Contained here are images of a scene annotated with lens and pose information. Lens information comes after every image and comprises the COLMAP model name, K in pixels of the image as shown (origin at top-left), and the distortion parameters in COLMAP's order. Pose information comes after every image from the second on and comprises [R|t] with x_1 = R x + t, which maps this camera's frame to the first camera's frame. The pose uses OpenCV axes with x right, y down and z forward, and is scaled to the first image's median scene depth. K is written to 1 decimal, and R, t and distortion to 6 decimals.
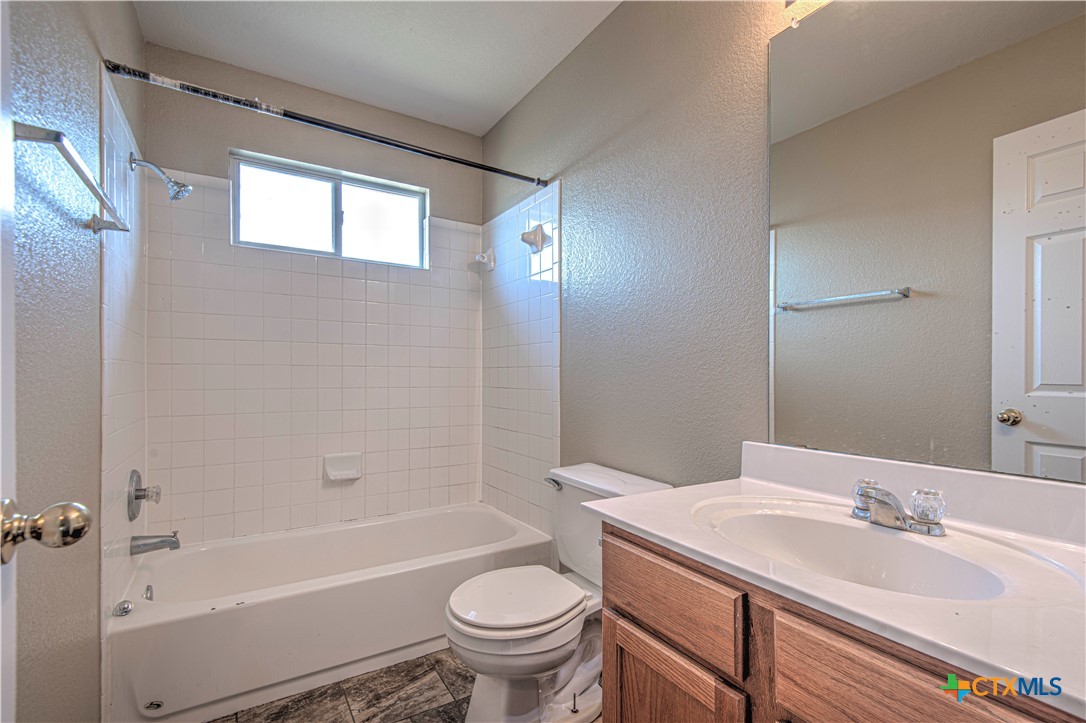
lens RADIAL K [[503.2, 0, 573.0], [0, 503.2, 375.9], [0, 0, 1]] dist [0.000389, -0.000752]
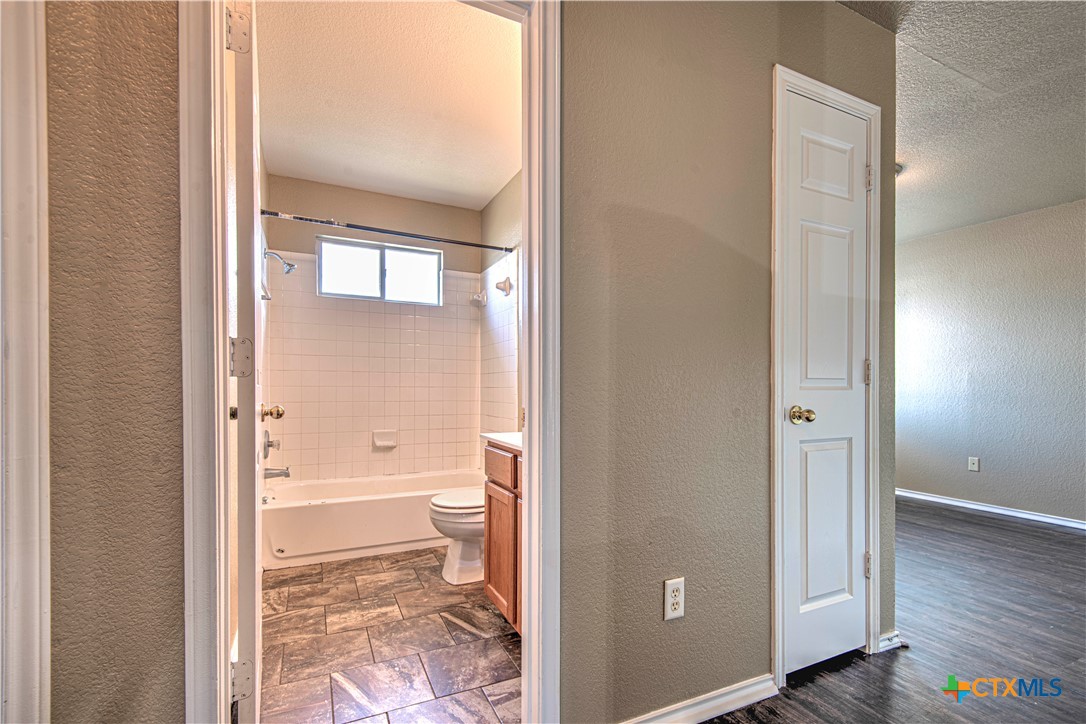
lens RADIAL K [[515.6, 0, 575.4], [0, 515.6, 389.0], [0, 0, 1]] dist [-0.002622, -0.000339]
pose [[0.993064, -0.000054, -0.117574, 0.323172], [-0.000183, 0.999998, -0.002006, 0.038035], [0.117574, 0.002013, 0.993062, -0.520118]]
